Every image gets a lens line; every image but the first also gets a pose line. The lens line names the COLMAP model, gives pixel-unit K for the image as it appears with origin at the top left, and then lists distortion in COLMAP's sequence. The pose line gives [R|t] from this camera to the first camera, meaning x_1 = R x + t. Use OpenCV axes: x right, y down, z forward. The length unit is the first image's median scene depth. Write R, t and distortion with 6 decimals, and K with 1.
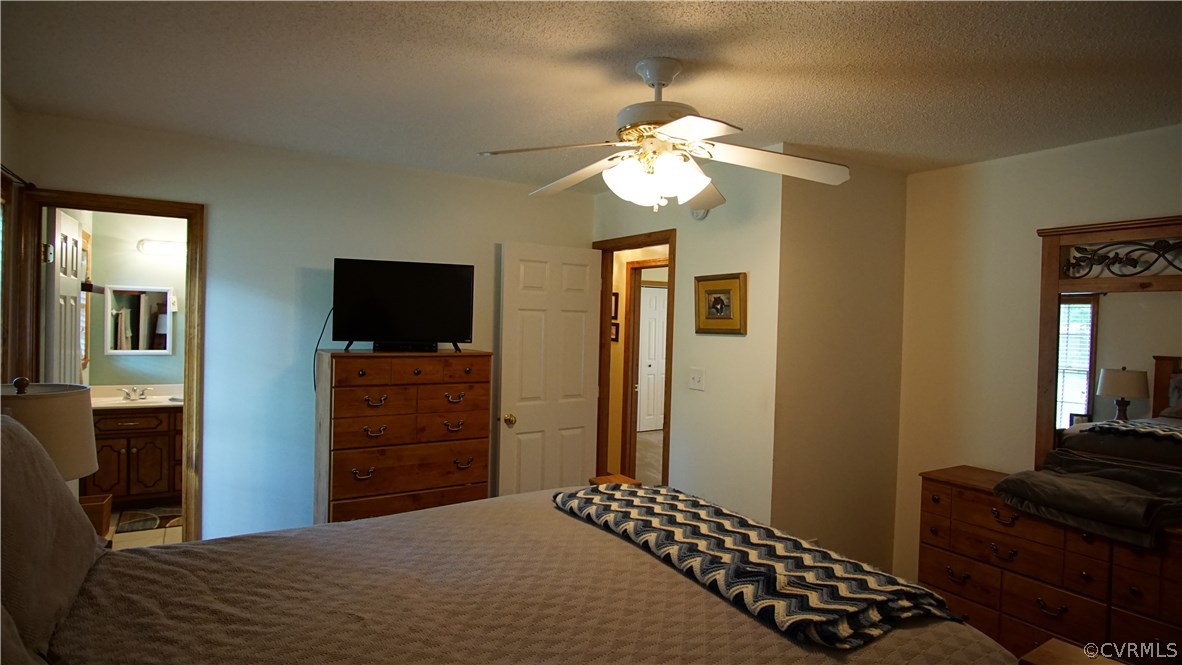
lens RADIAL K [[636.8, 0, 598.9], [0, 636.8, 329.0], [0, 0, 1]] dist [-0.028627, 0.005209]
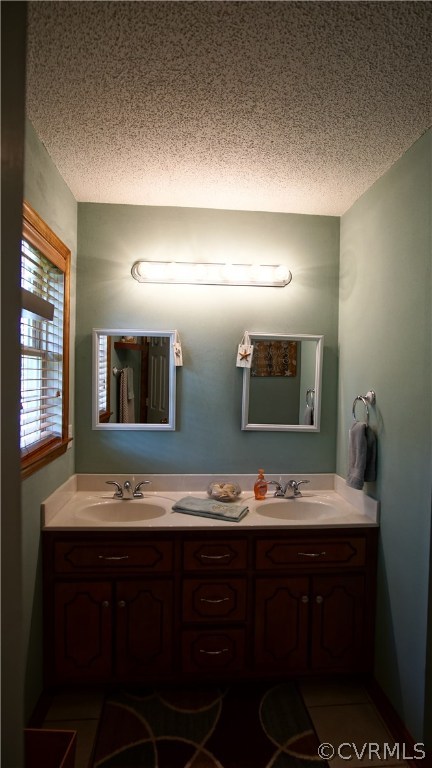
lens RADIAL K [[413.8, 0, 216.3], [0, 413.8, 384.9], [0, 0, 1]] dist [-0.028627, 0.005209]
pose [[0.885145, -0.003380, -0.465303, -0.445178], [0.002207, 0.999993, -0.003066, -0.006441], [0.465310, 0.001687, 0.885146, 0.645205]]
